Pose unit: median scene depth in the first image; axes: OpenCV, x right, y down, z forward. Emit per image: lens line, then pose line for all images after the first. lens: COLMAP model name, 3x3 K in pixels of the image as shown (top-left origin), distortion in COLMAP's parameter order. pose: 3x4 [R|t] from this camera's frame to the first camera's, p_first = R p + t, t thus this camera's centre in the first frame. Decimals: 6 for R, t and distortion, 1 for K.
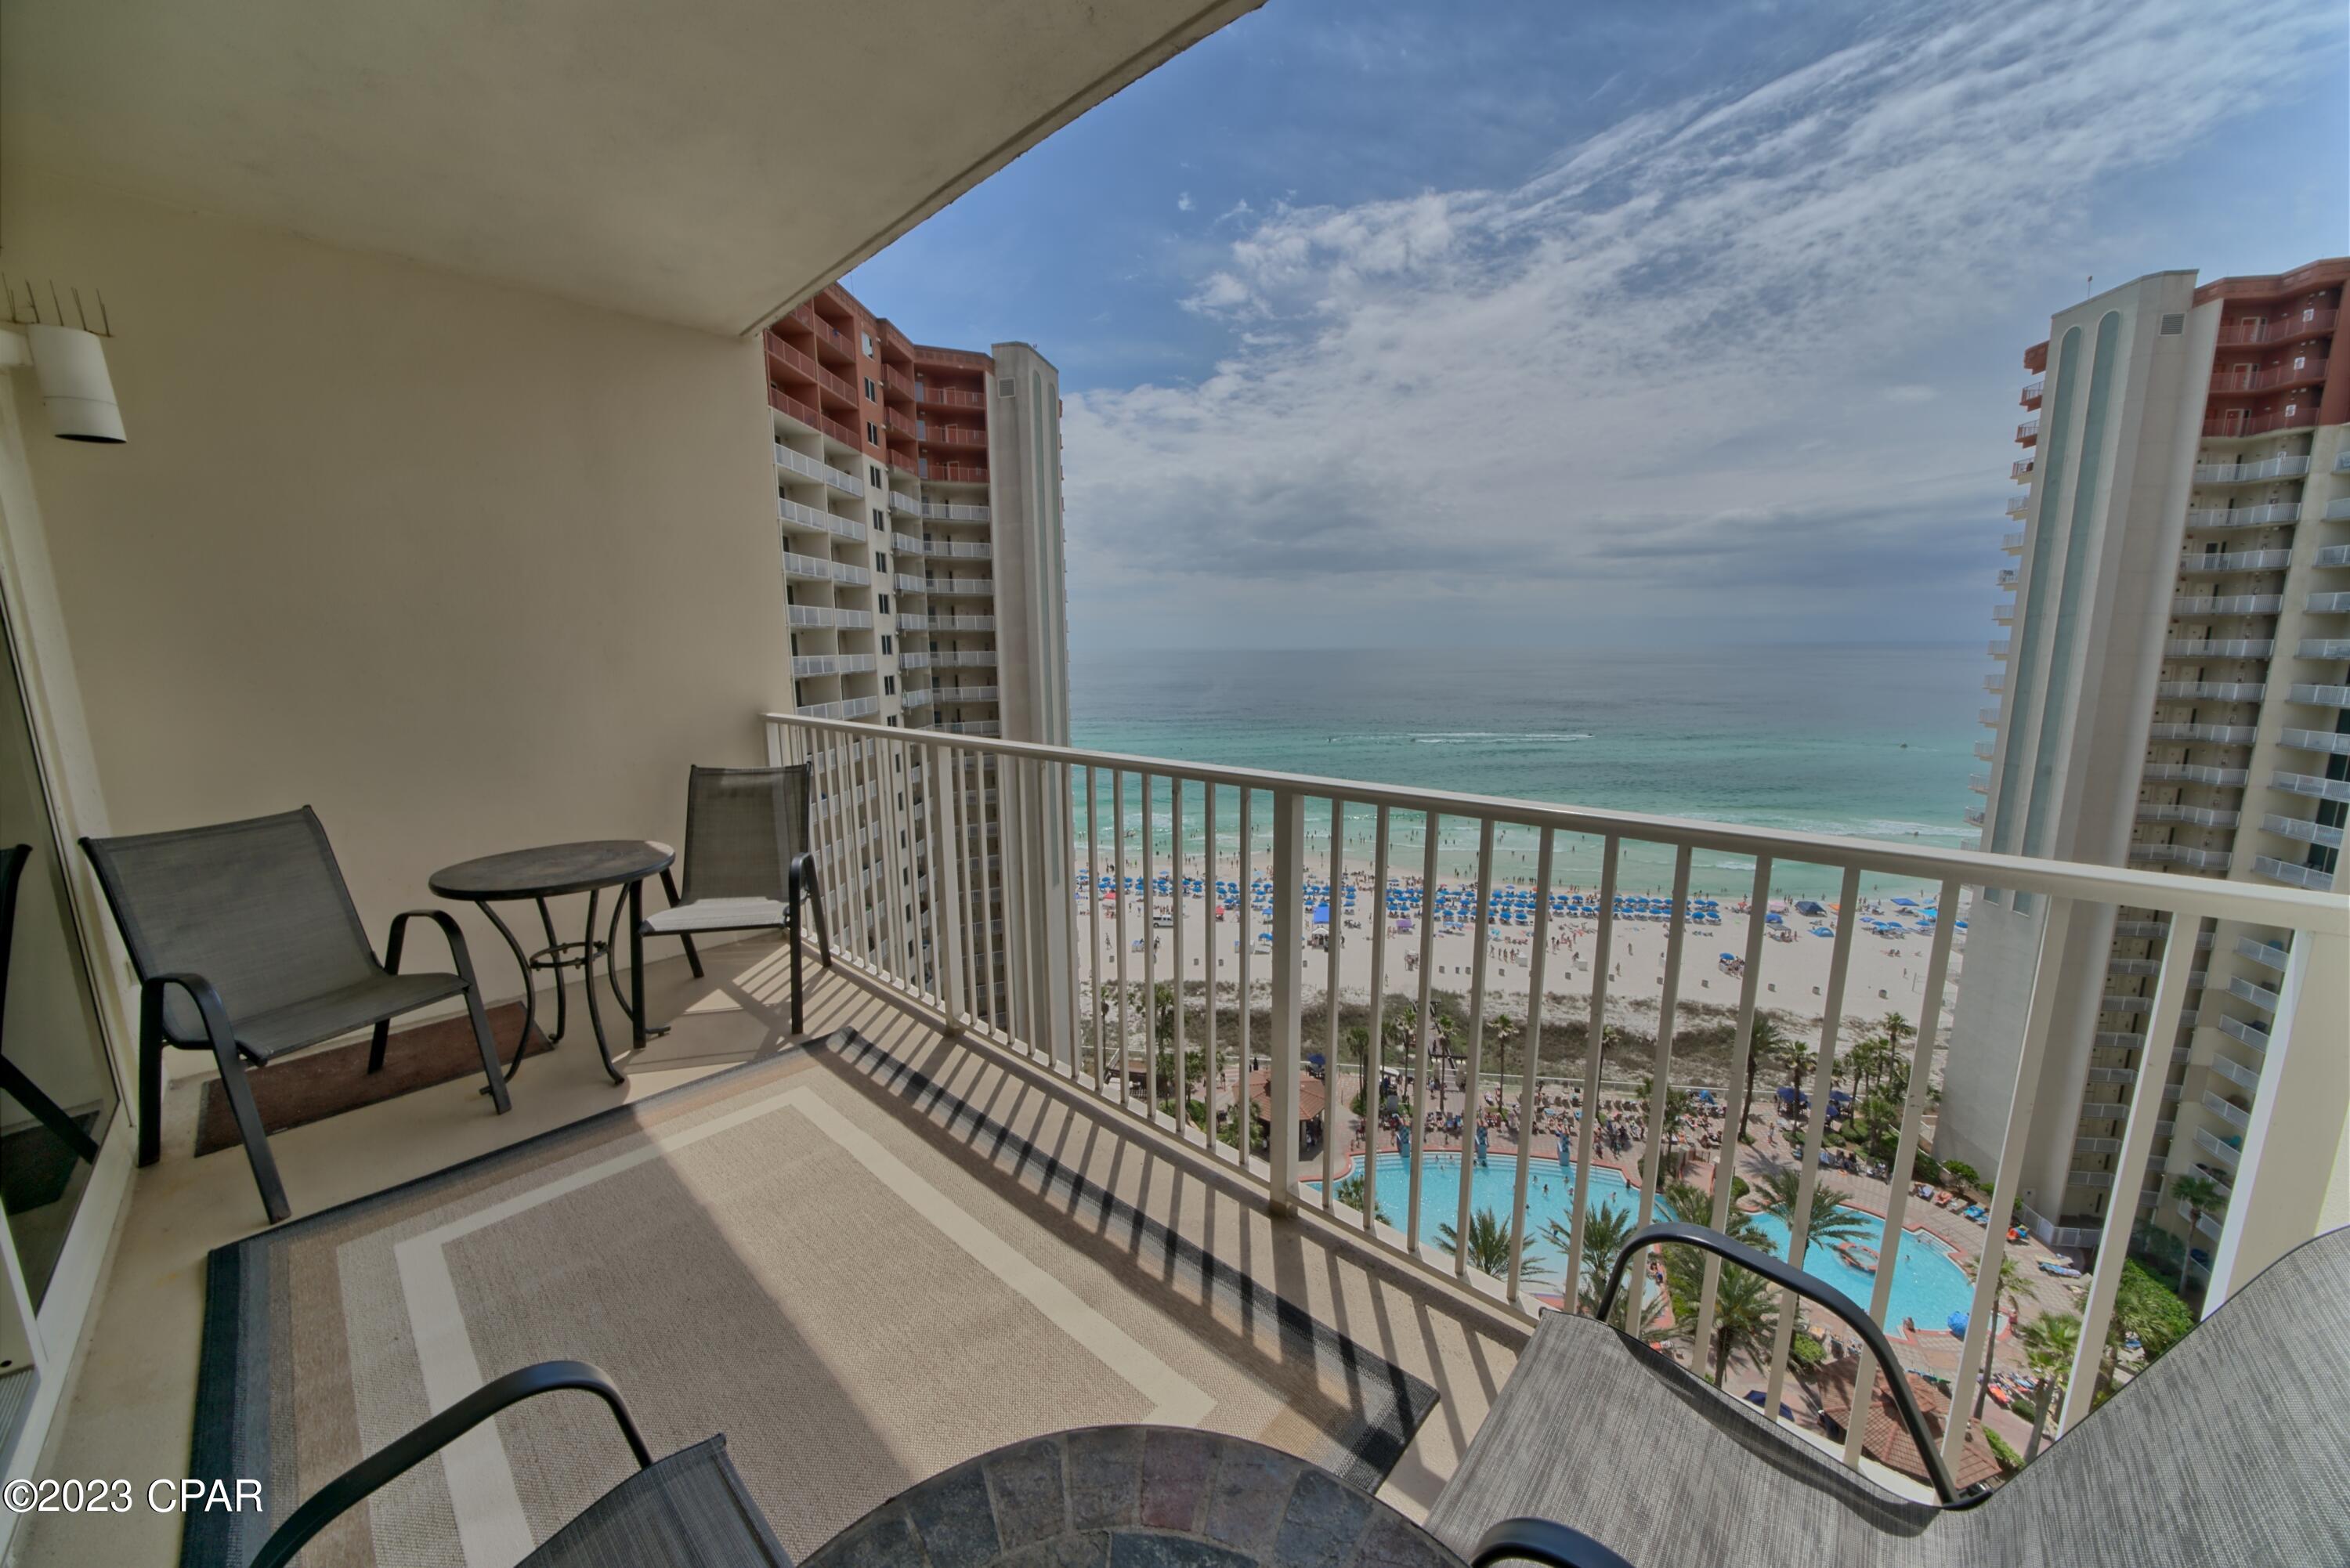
lens RADIAL K [[809.5, 0, 1180.9], [0, 809.5, 806.0], [0, 0, 1]] dist [-0.020523, 0.001838]
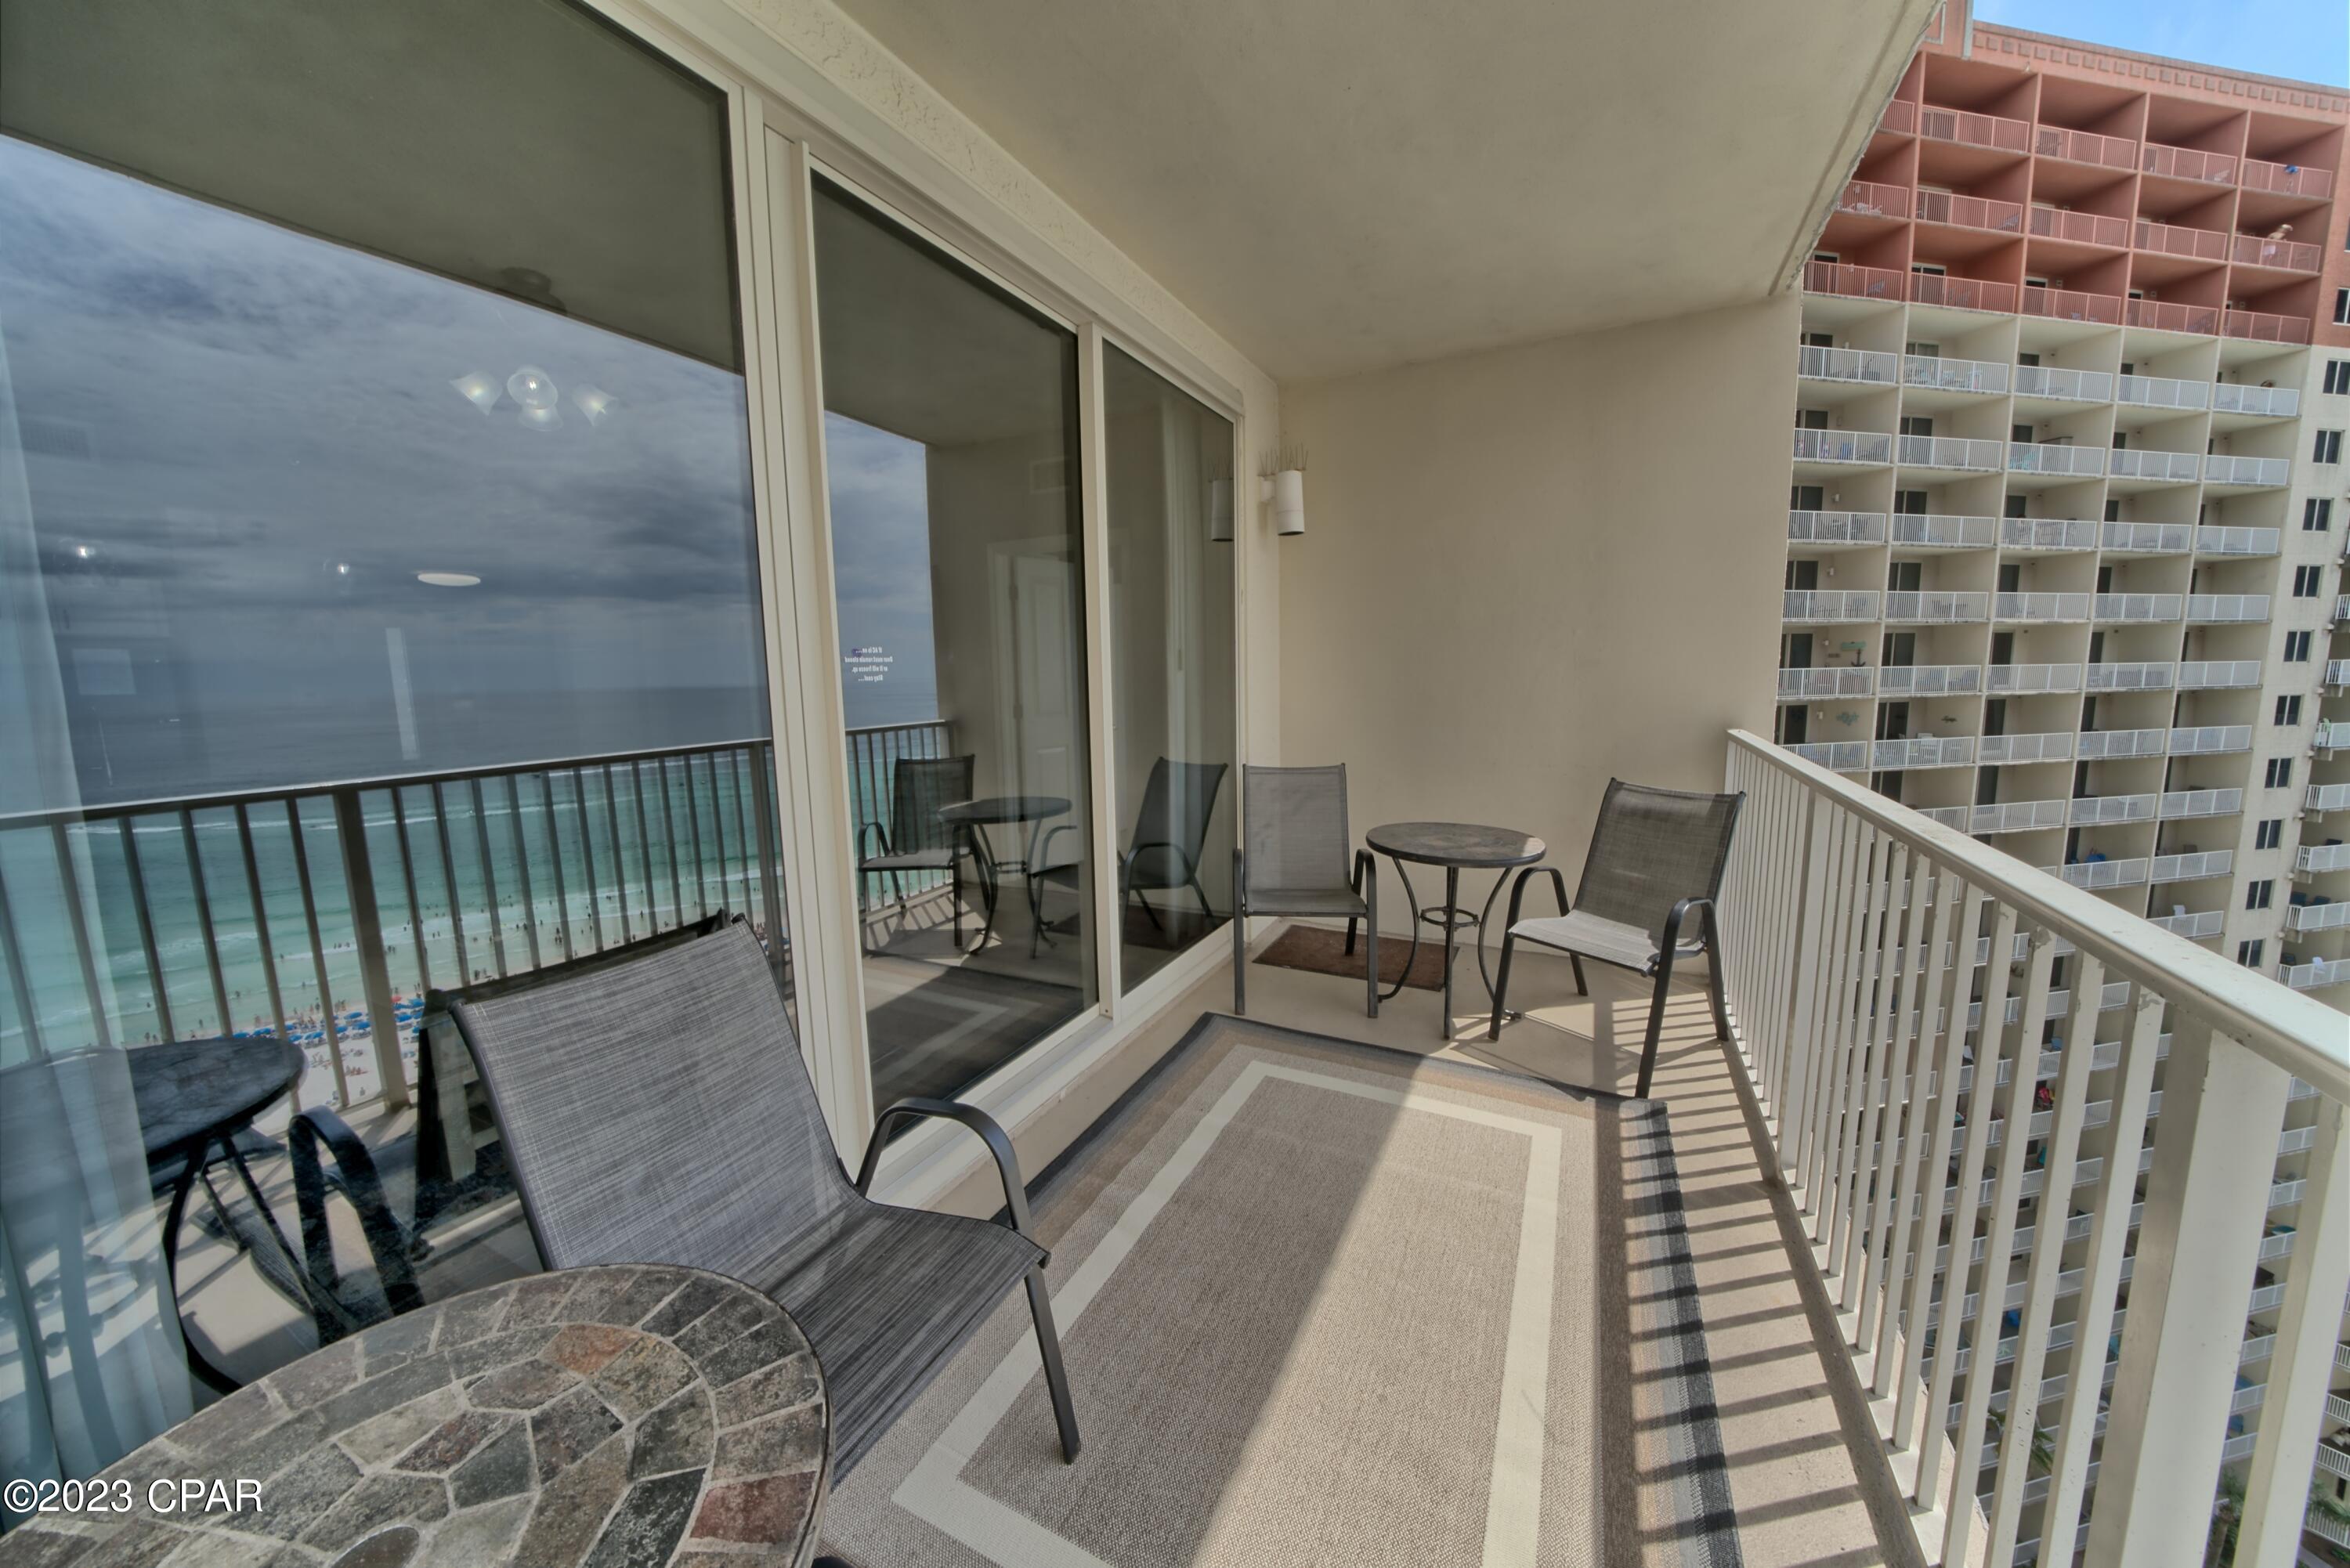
lens RADIAL K [[809.5, 0, 1180.3], [0, 809.5, 804.4], [0, 0, 1]] dist [-0.020523, 0.001838]
pose [[0.263431, 0.169821, -0.949613, 0.230546], [-0.175656, 0.976371, 0.125878, -0.056938], [0.948551, 0.133645, 0.287036, 0.258296]]
